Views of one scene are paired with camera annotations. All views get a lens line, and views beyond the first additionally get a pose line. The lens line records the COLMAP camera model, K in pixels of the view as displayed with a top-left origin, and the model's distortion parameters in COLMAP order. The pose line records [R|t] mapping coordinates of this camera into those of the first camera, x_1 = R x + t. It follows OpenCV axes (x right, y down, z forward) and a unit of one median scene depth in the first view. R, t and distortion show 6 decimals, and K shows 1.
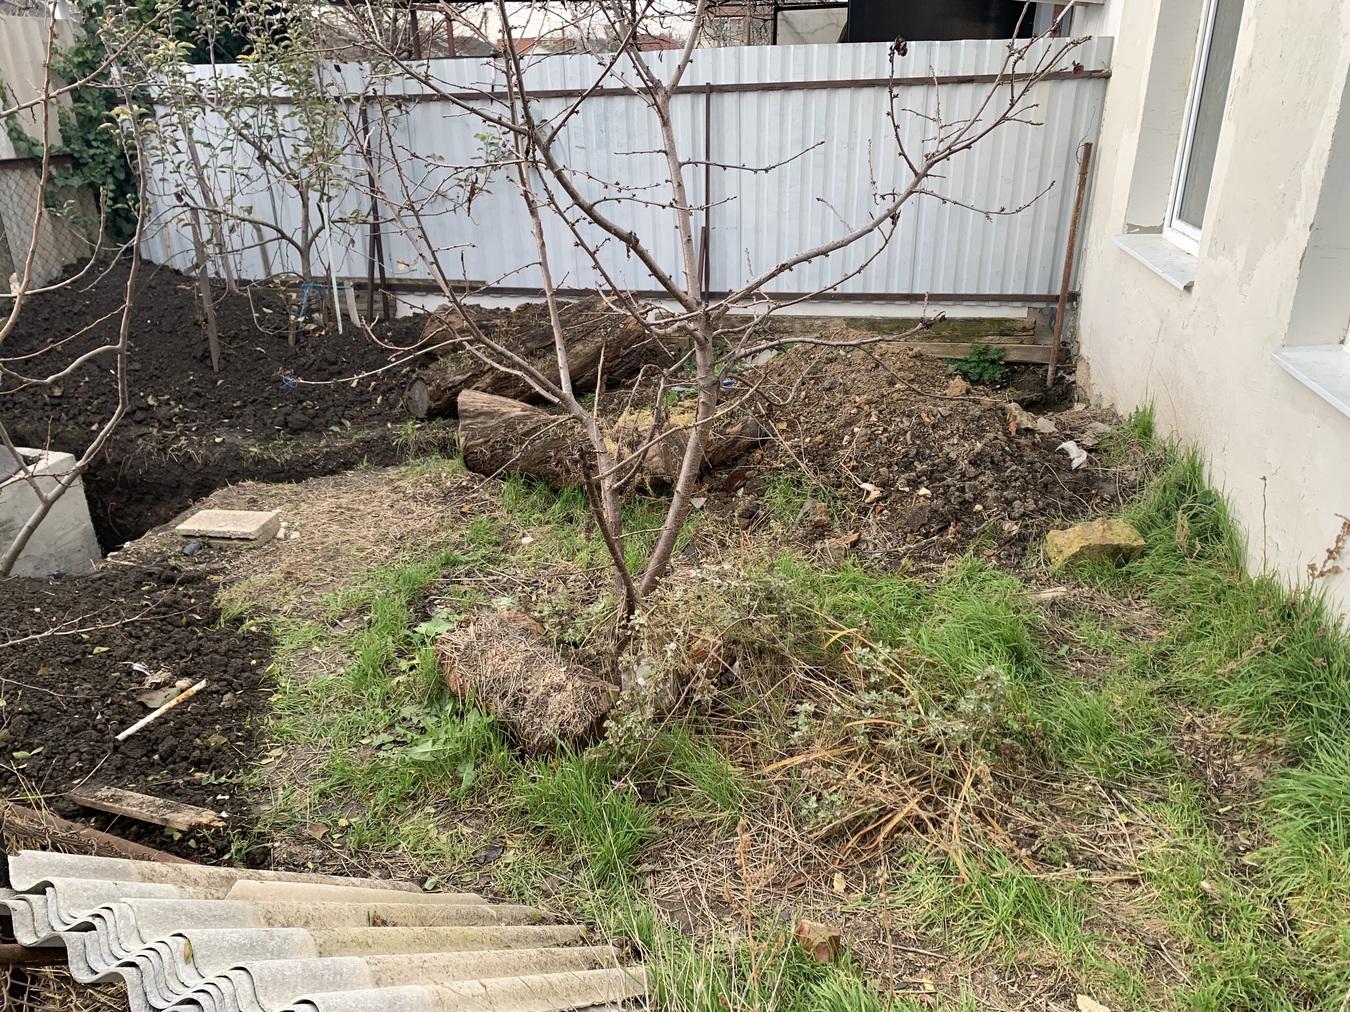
lens RADIAL K [[1012.1, 0, 671.8], [0, 1012.1, 504.7], [0, 0, 1]] dist [0.077628, -0.113243]
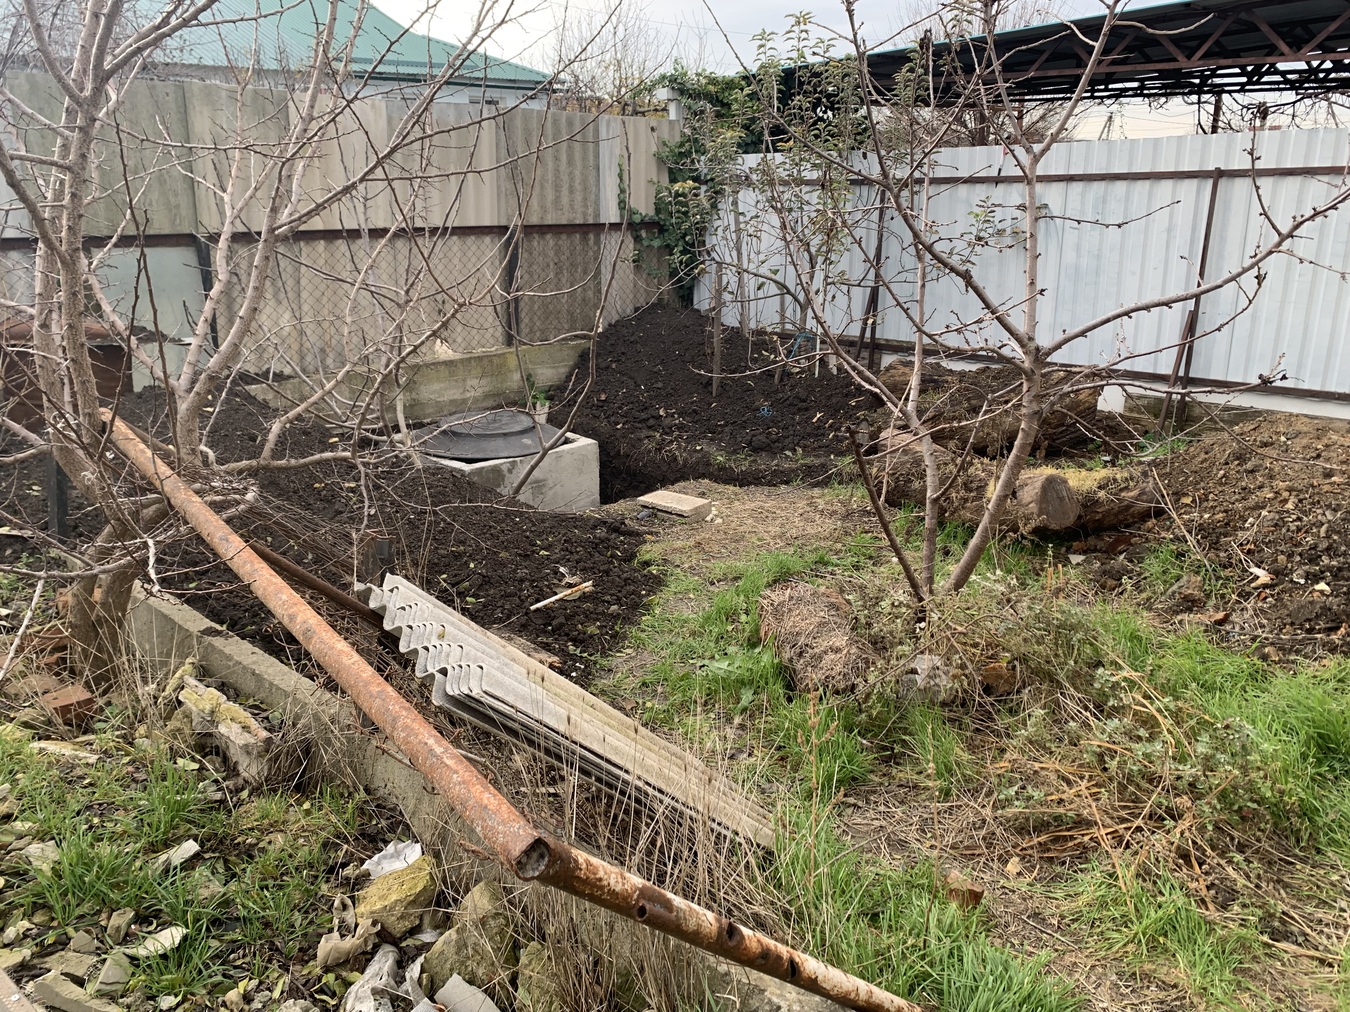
lens RADIAL K [[1023.1, 0, 667.2], [0, 1023.1, 478.4], [0, 0, 1]] dist [0.024616, -0.014518]
pose [[0.853277, 0.156381, -0.497457, 0.186115], [-0.211159, 0.975880, -0.055416, 0.064976], [0.476792, 0.152328, 0.865717, -0.088422]]
